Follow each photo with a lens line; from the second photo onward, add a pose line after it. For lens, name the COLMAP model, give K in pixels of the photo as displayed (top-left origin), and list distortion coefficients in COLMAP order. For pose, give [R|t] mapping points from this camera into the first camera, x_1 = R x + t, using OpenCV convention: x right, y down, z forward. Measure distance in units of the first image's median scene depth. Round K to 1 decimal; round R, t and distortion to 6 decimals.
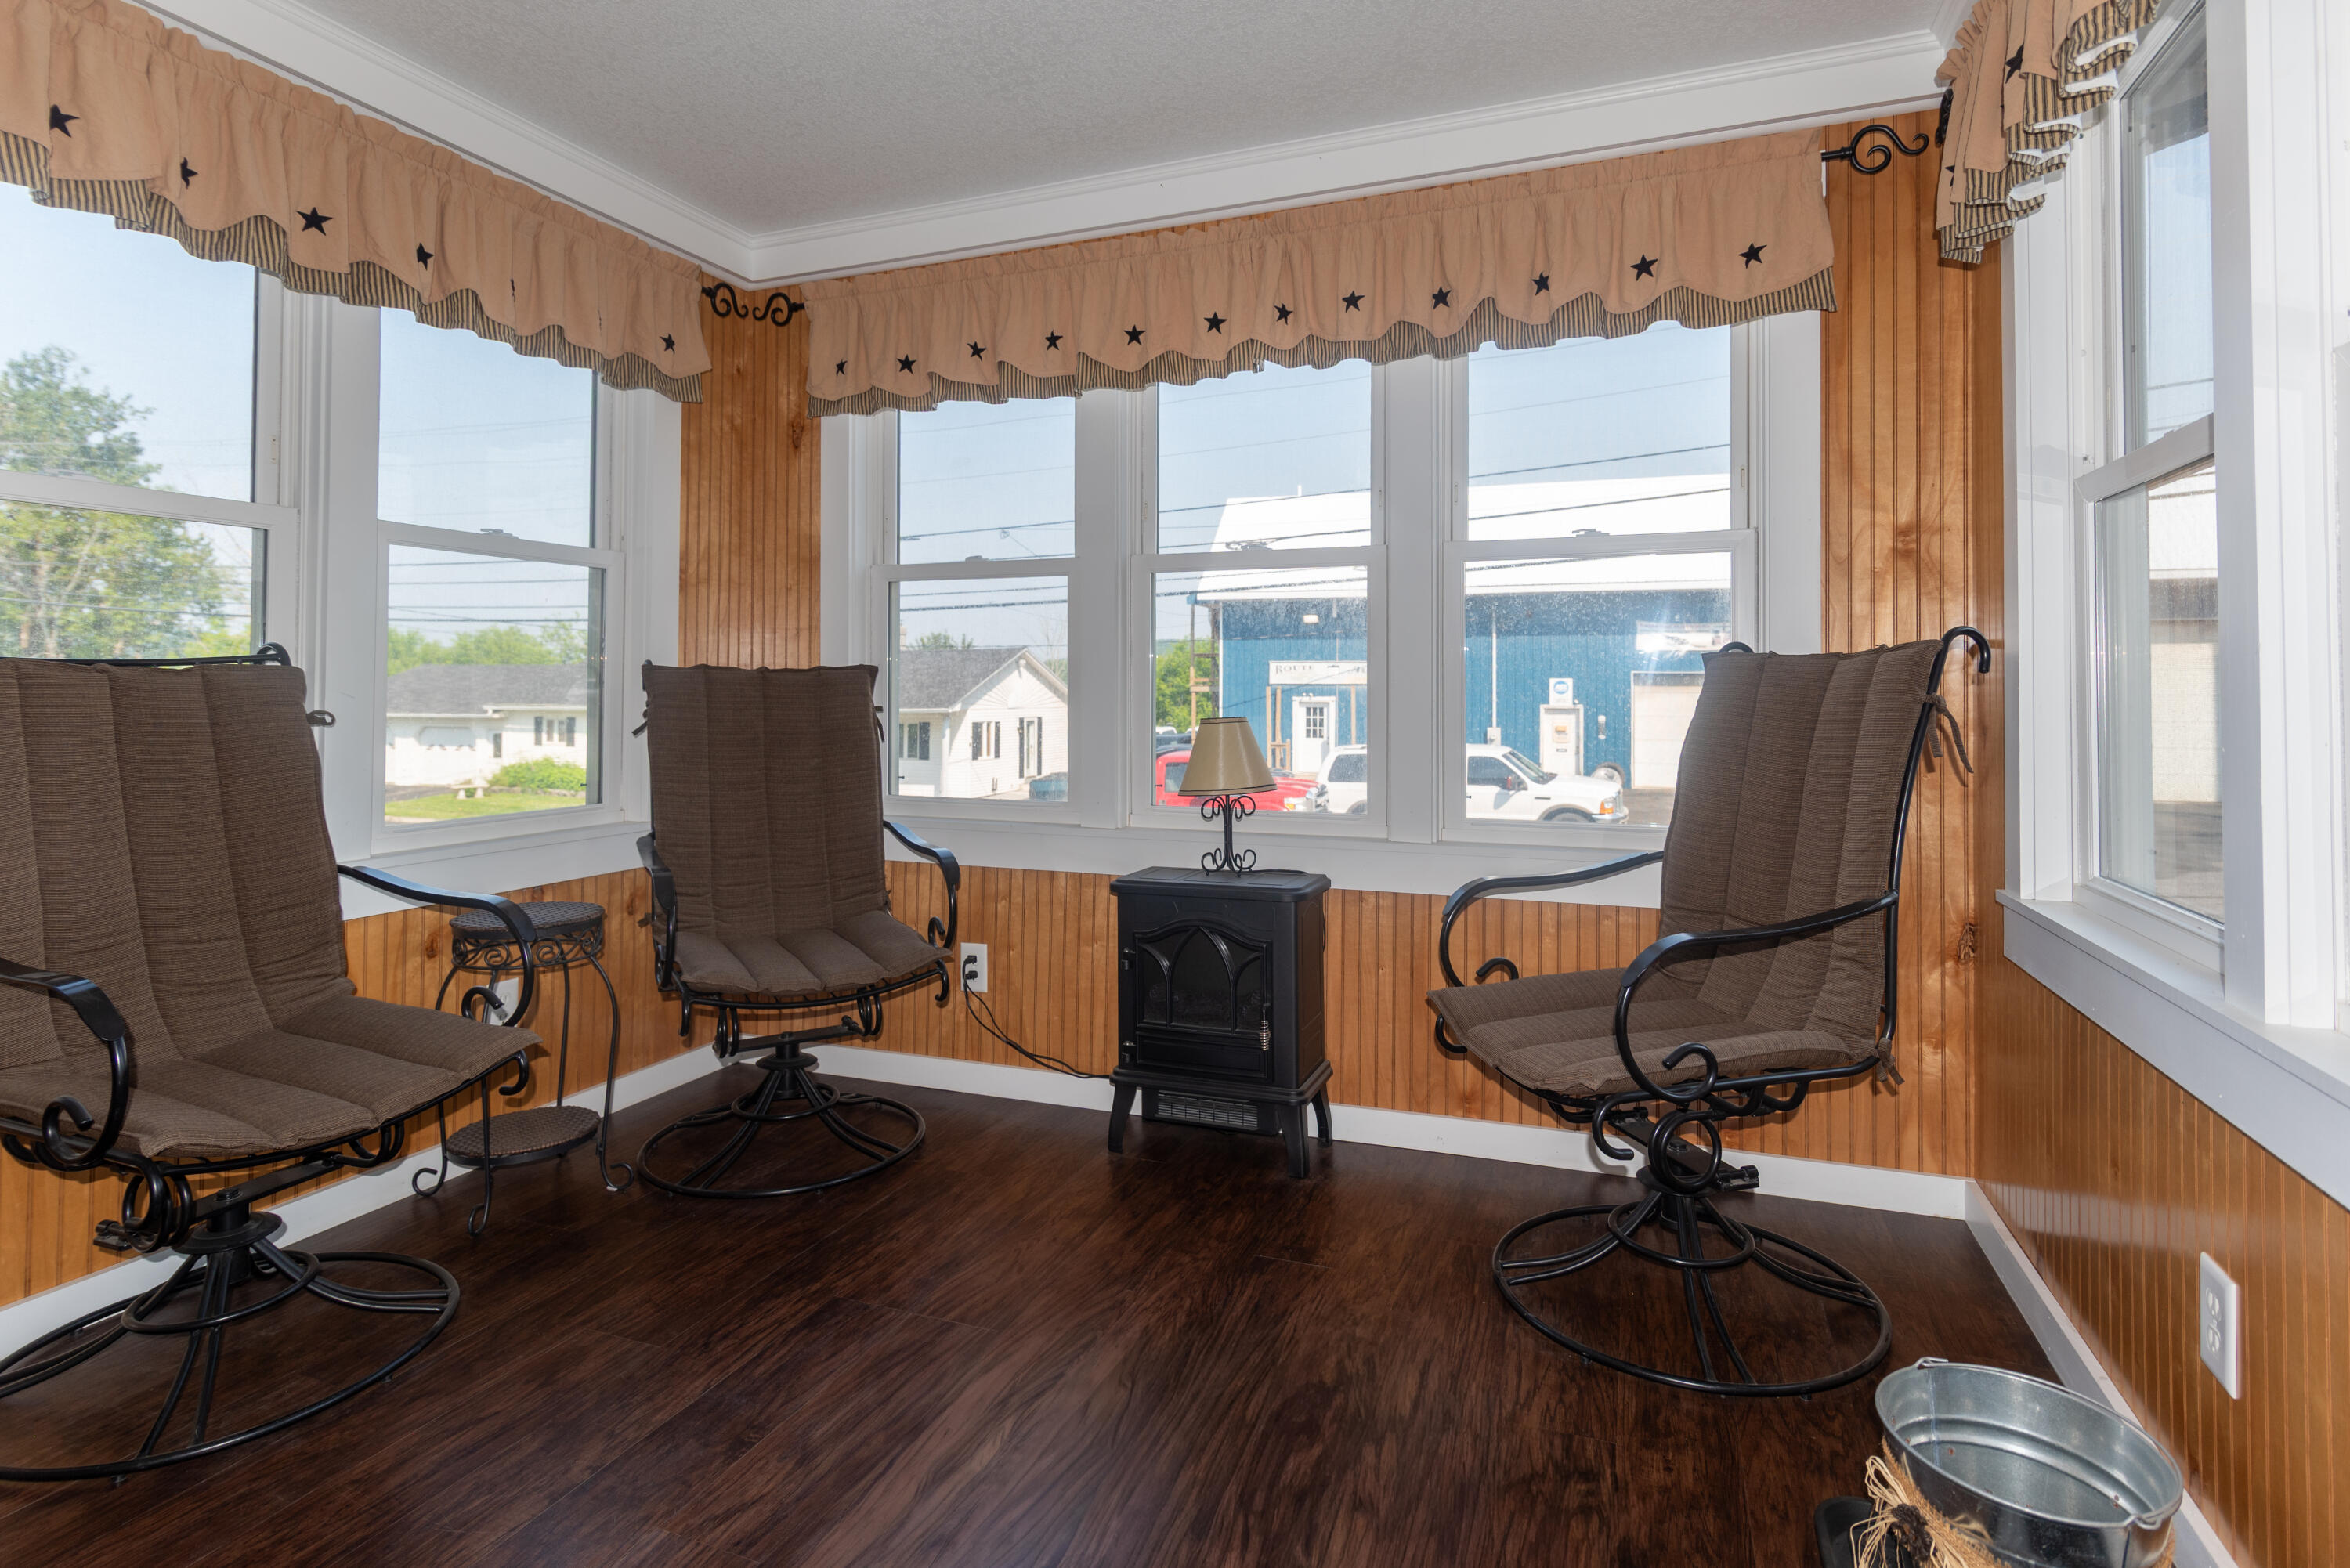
lens RADIAL K [[1147.2, 0, 1179.6], [0, 1147.2, 679.5], [0, 0, 1]] dist [0.000046, -0.000107]
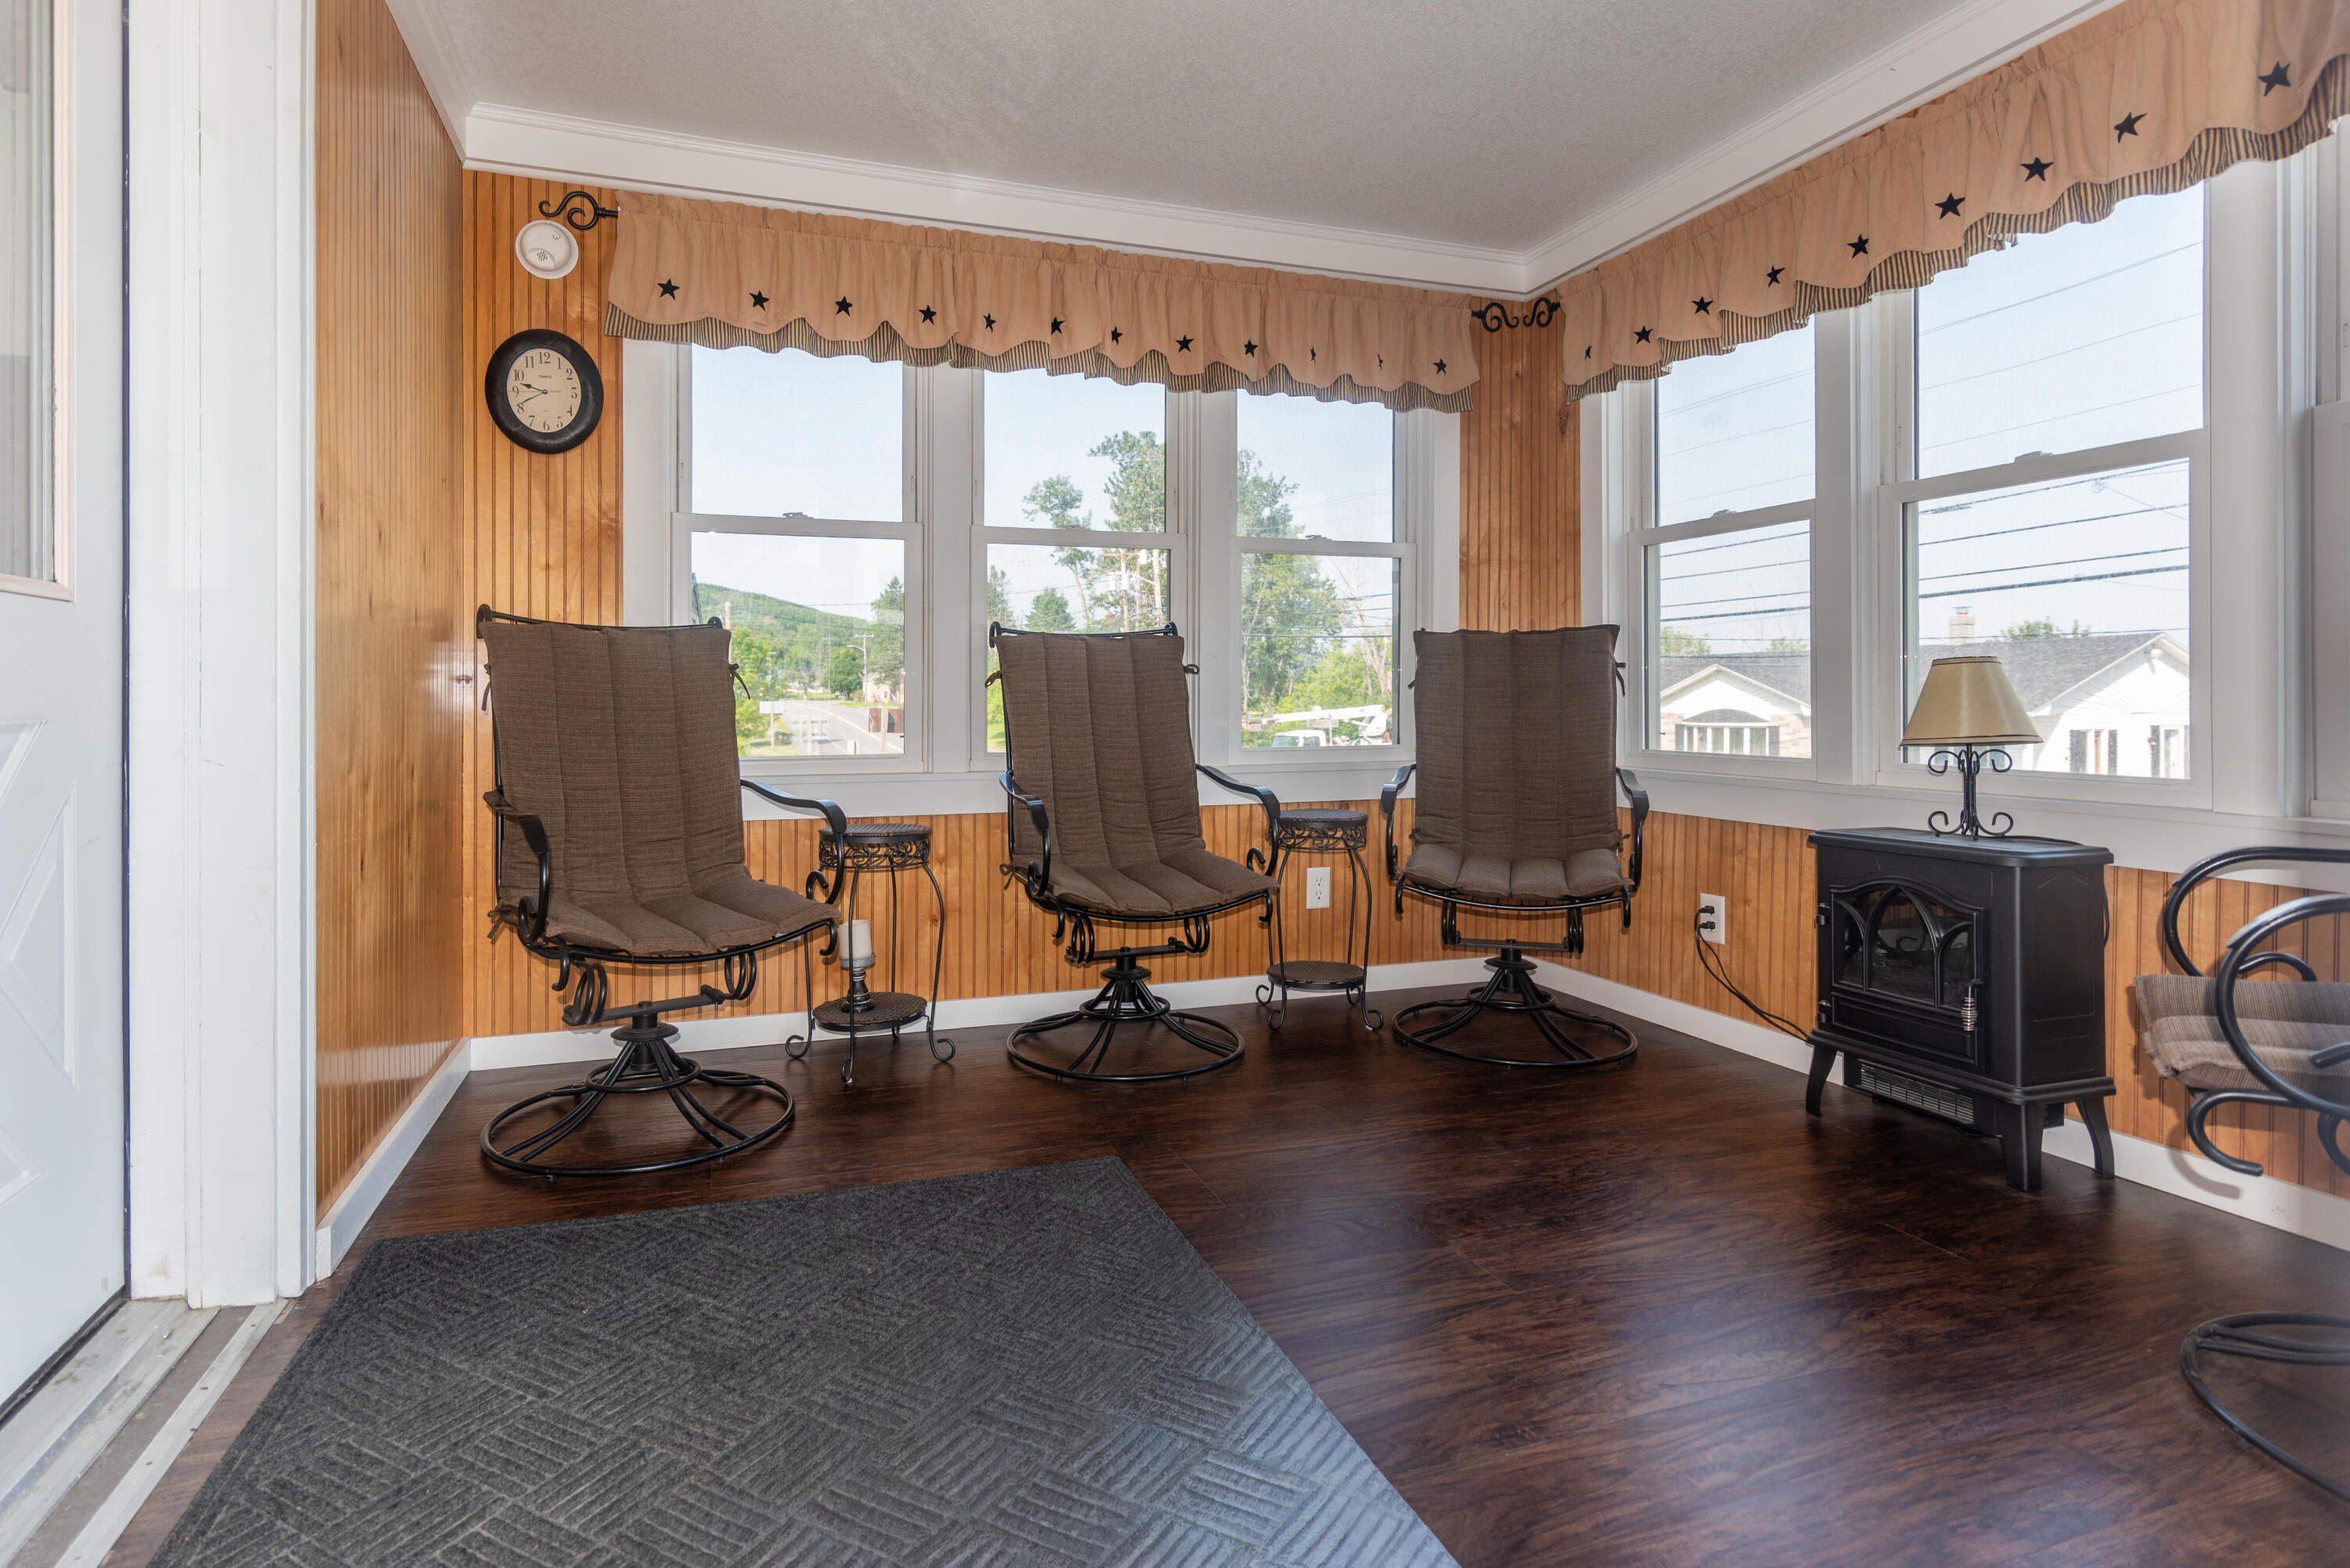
lens RADIAL K [[1180.3, 0, 1169.8], [0, 1180.3, 704.1], [0, 0, 1]] dist [-0.000061, -0.000363]
pose [[0.655103, -0.004573, -0.755526, 0.305999], [0.014940, 0.999865, 0.006902, 0.050325], [0.755392, -0.015810, 0.655082, -0.038462]]
